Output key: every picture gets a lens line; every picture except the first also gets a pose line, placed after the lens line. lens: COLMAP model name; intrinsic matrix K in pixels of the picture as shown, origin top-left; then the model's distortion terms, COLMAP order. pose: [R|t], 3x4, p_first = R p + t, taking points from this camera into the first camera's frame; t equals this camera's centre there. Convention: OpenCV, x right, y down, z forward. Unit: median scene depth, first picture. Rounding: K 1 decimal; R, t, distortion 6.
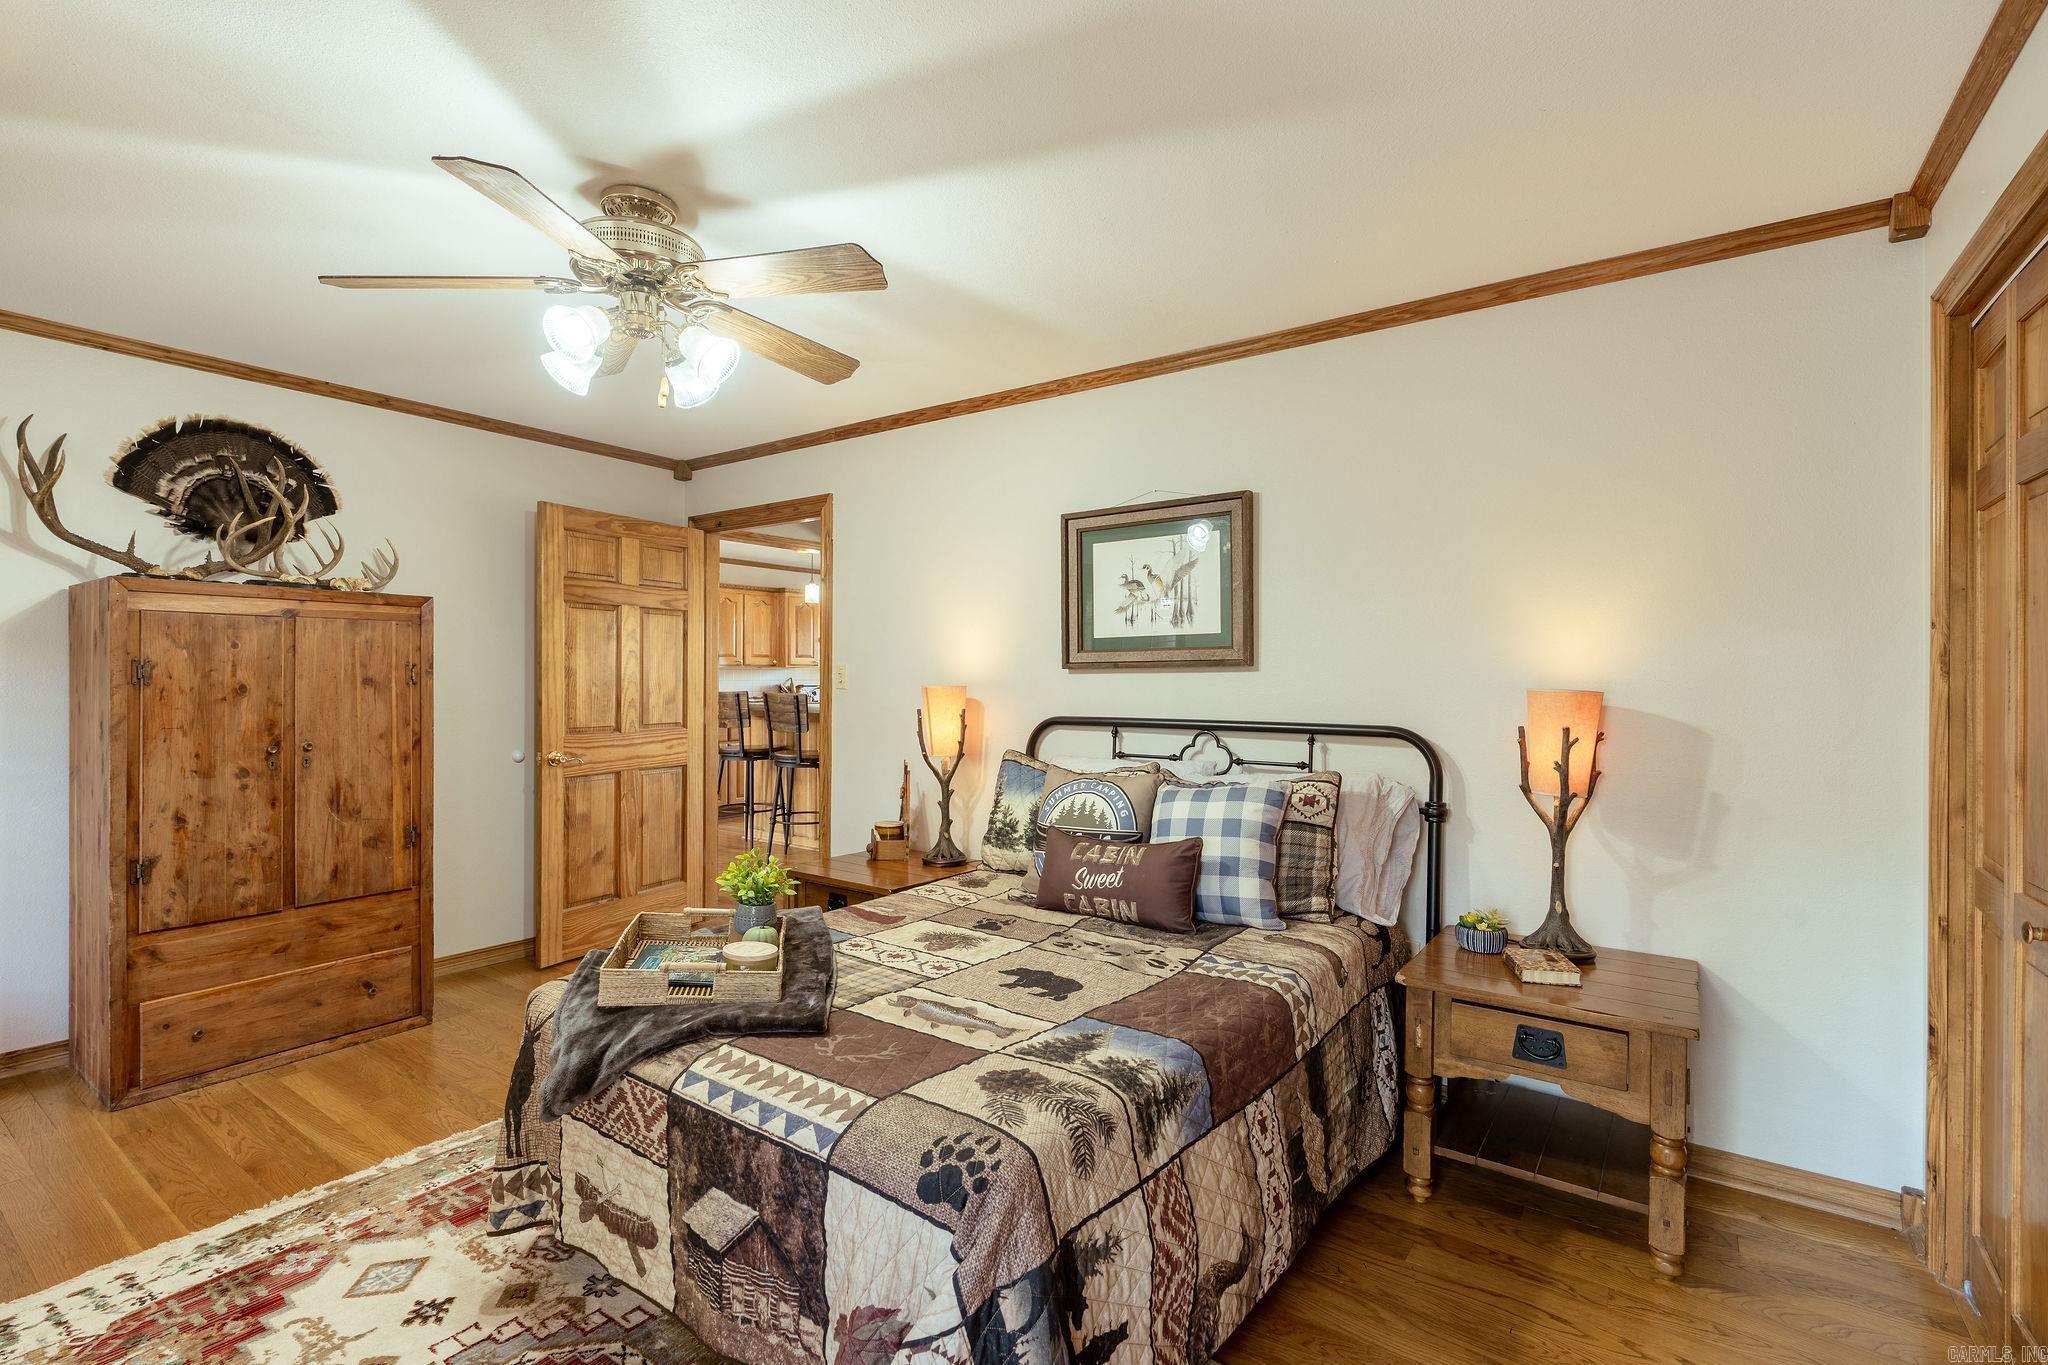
lens RADIAL K [[915.4, 0, 1017.4], [0, 915.4, 681.3], [0, 0, 1]] dist [-0.011368, 0.001398]
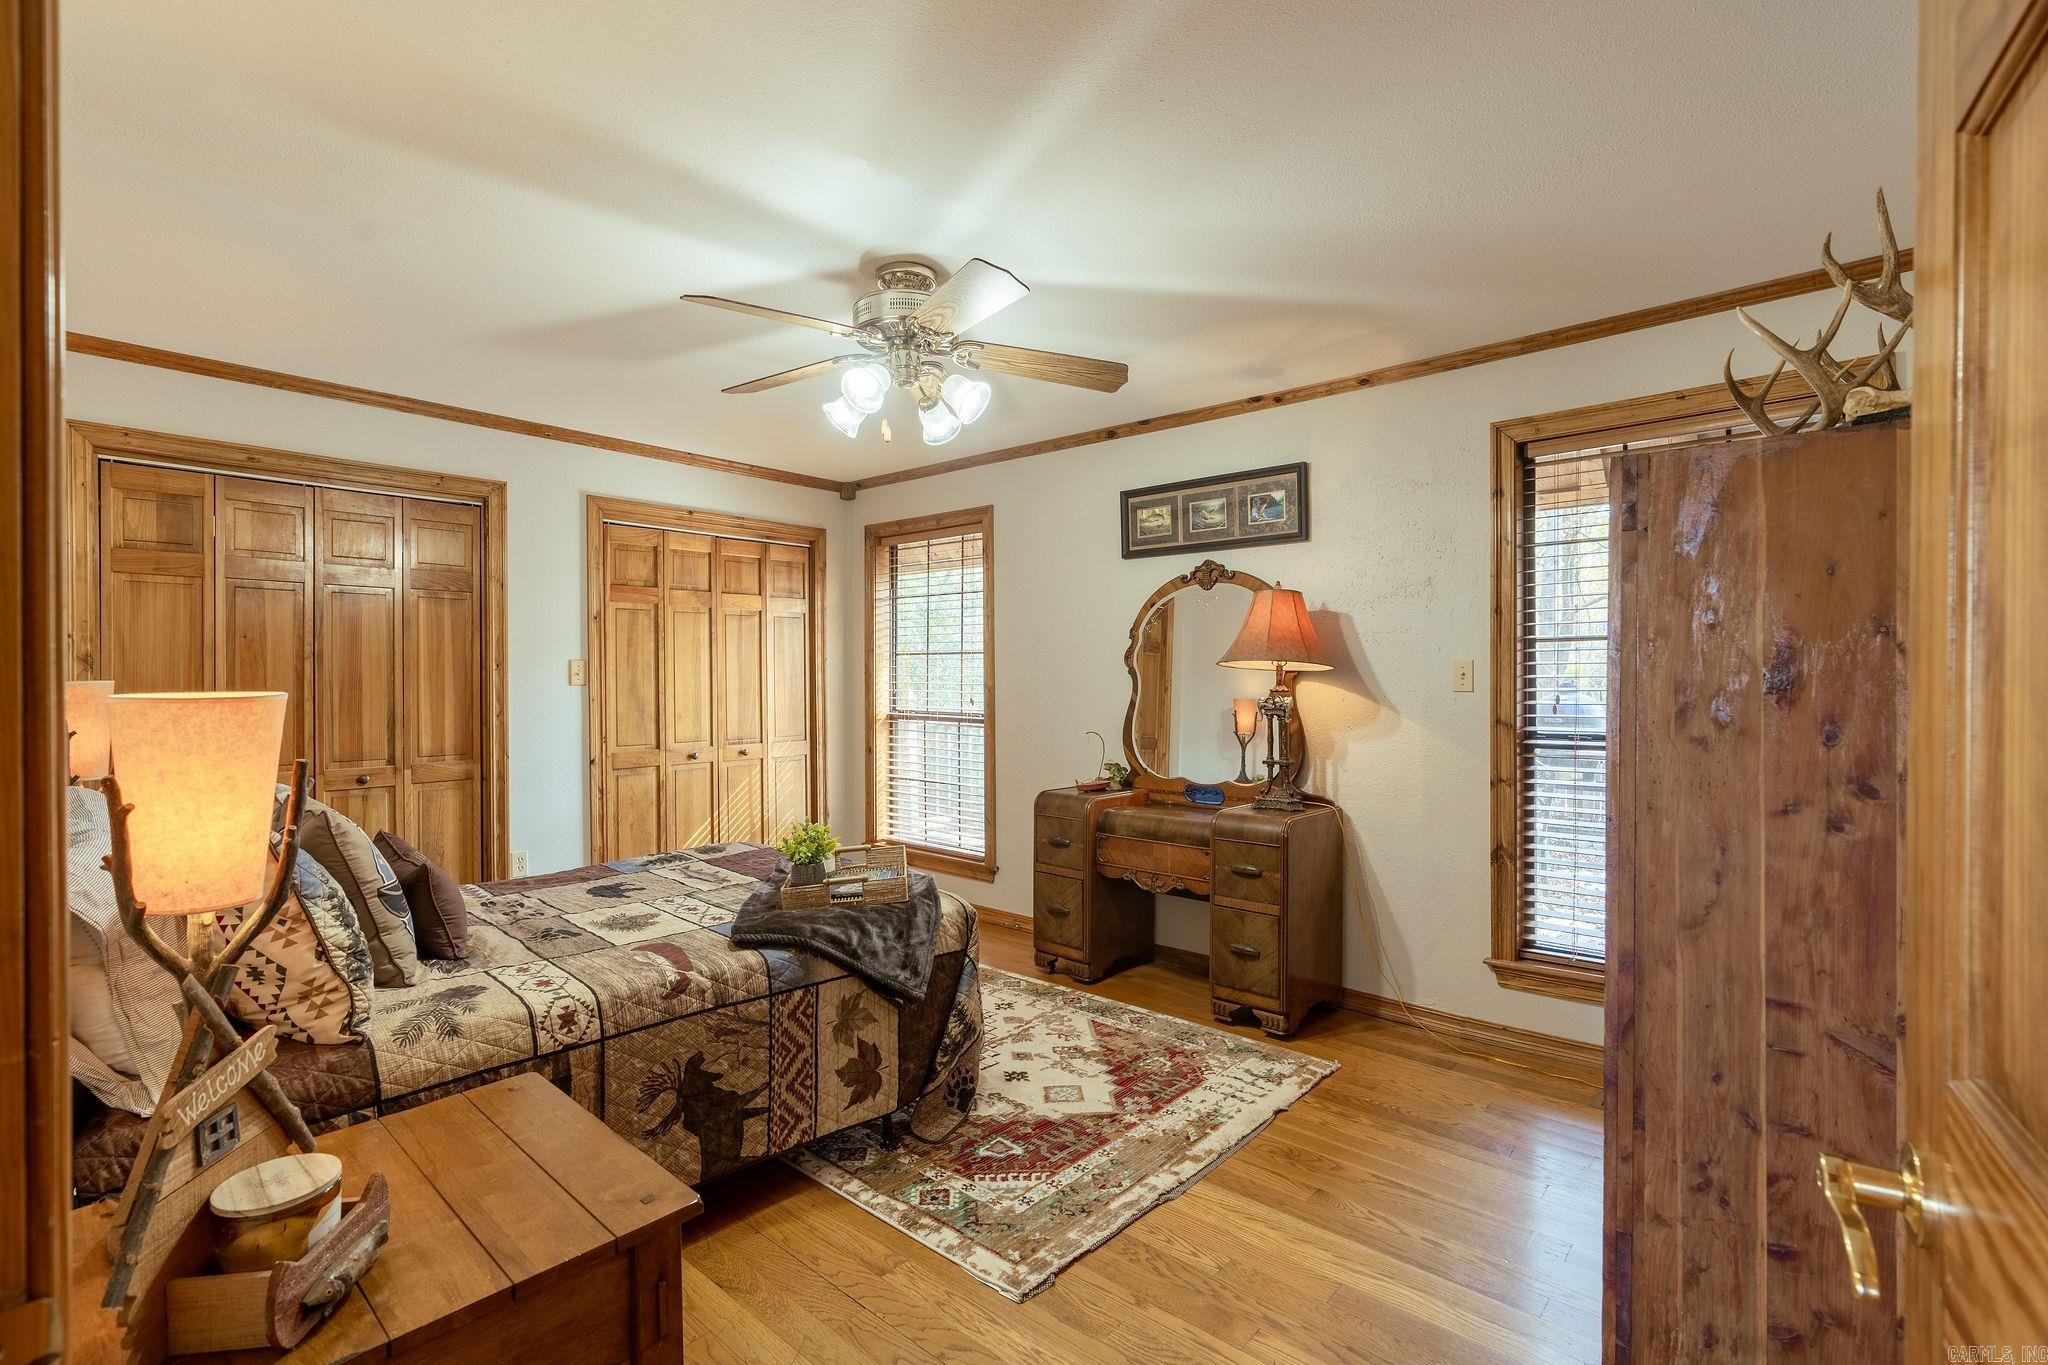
lens RADIAL K [[915.4, 0, 1023.4], [0, 915.4, 682.2], [0, 0, 1]] dist [-0.011368, 0.001398]
pose [[-0.995066, -0.006063, 0.099031, -0.713433], [-0.005718, 0.999977, 0.003774, 0.002931], [-0.099052, 0.003189, -0.995077, 2.256031]]
